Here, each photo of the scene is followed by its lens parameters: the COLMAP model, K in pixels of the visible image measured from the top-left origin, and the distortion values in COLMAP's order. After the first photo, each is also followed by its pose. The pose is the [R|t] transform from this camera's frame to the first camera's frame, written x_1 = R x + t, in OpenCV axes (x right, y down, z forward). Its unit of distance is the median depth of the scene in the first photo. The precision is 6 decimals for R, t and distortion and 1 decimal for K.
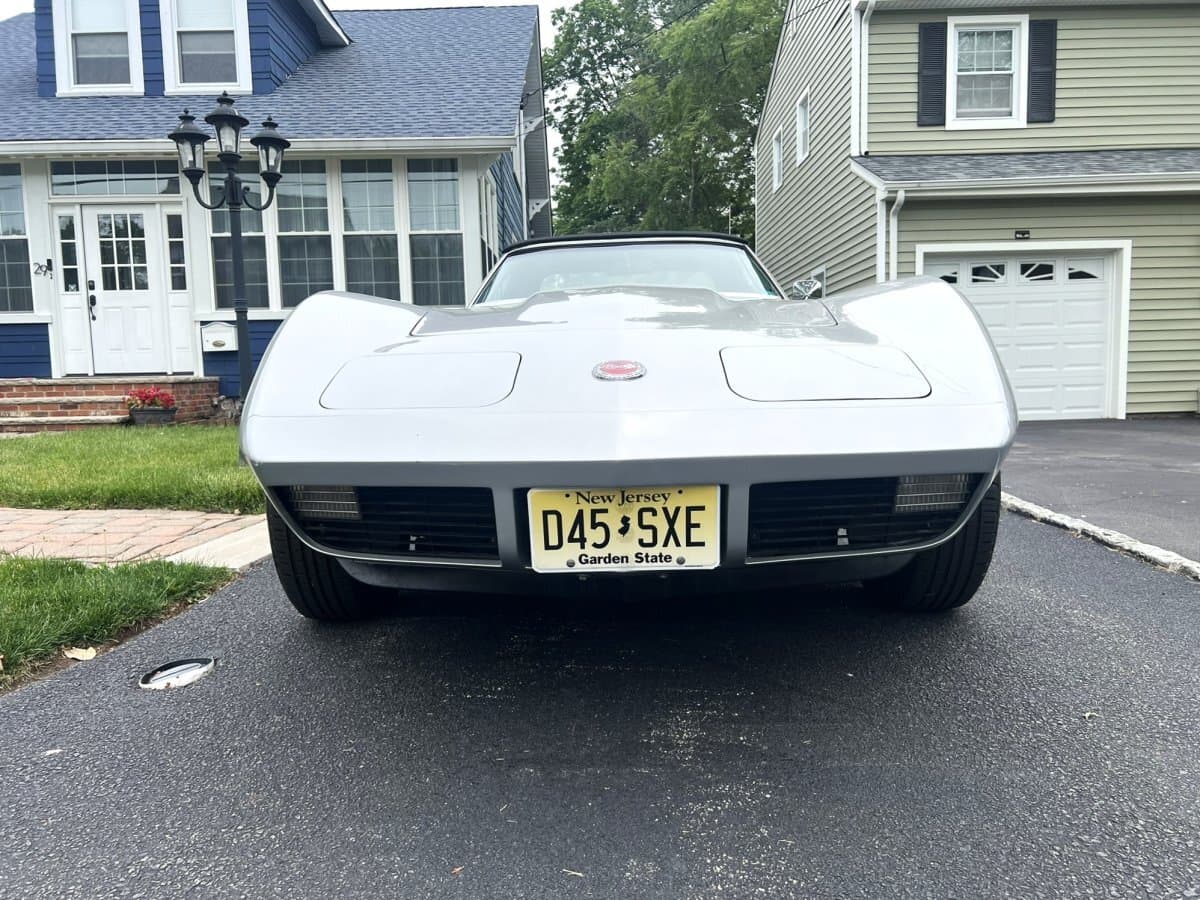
lens RADIAL K [[927.1, 0, 594.9], [0, 927.1, 444.8], [0, 0, 1]] dist [0.047069, -0.057244]
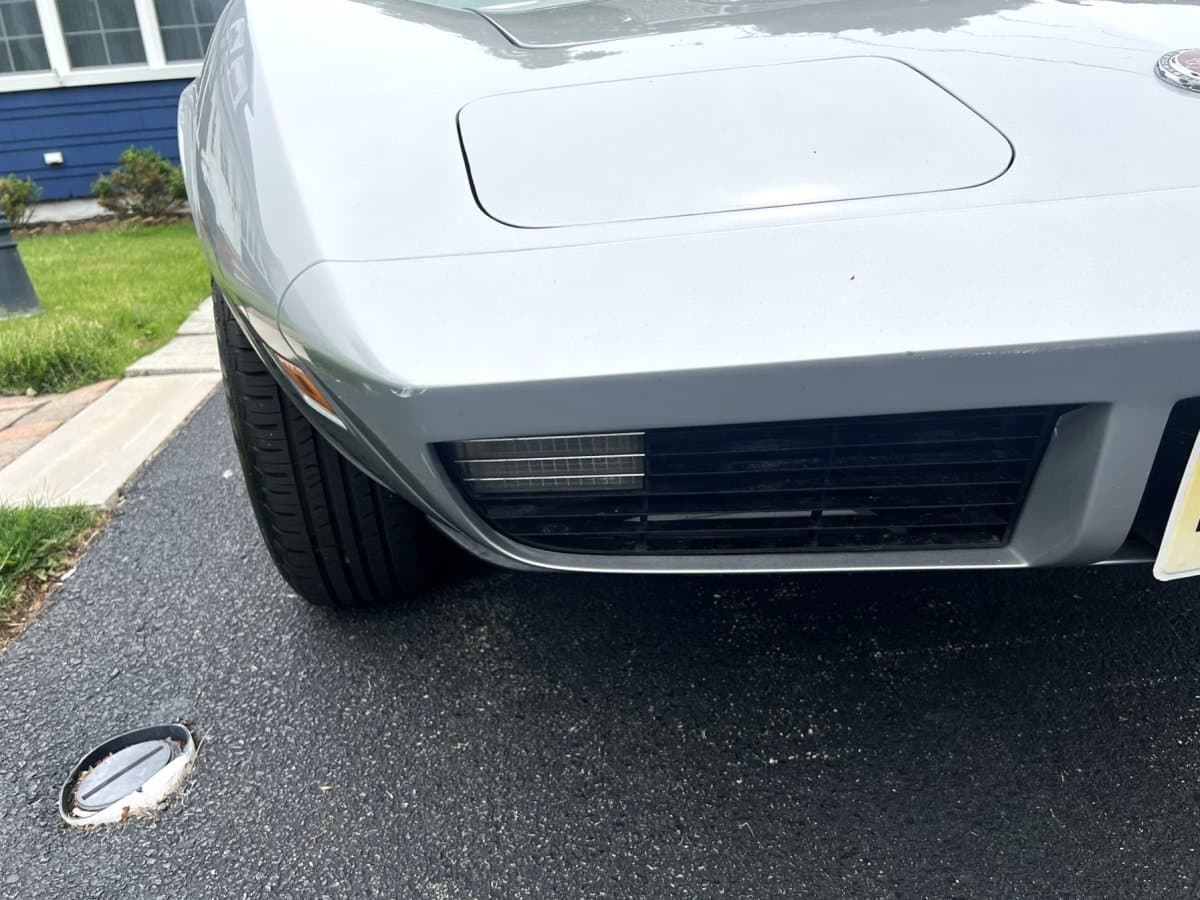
lens RADIAL K [[1045.5, 0, 600.0], [0, 1045.5, 450.0], [0, 0, 1]] dist [0.037251, -0.017208]
pose [[0.975819, -0.127521, 0.177527, -0.173604], [0.087089, 0.971757, 0.219325, -0.021068], [-0.200481, -0.198561, 0.959365, 0.270554]]
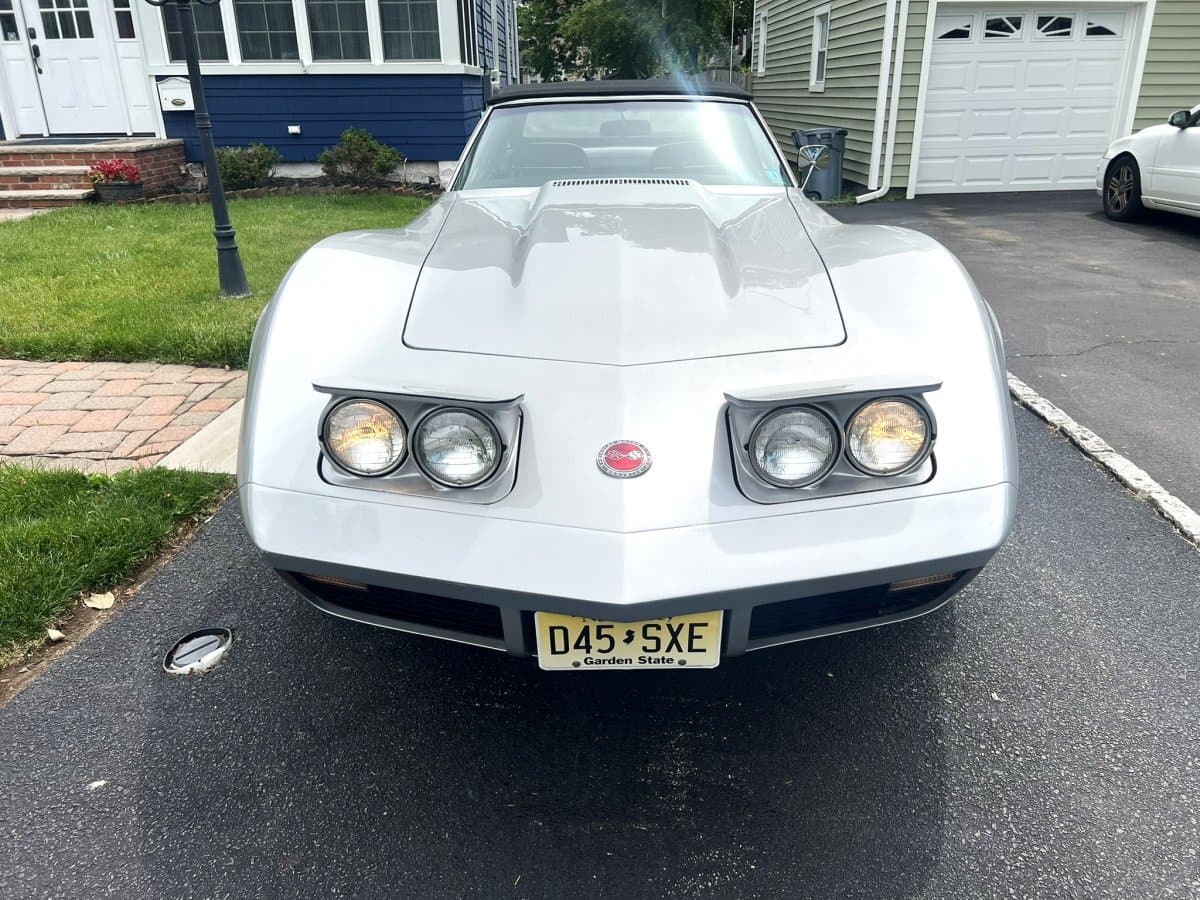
lens RADIAL K [[907.9, 0, 600.0], [0, 907.9, 450.0], [0, 0, 1]] dist [0.048158, -0.063219]
pose [[0.999689, 0.002070, 0.024870, -0.011386], [-0.009345, 0.955109, 0.296107, -0.180119], [-0.023140, -0.296248, 0.954831, 0.042588]]
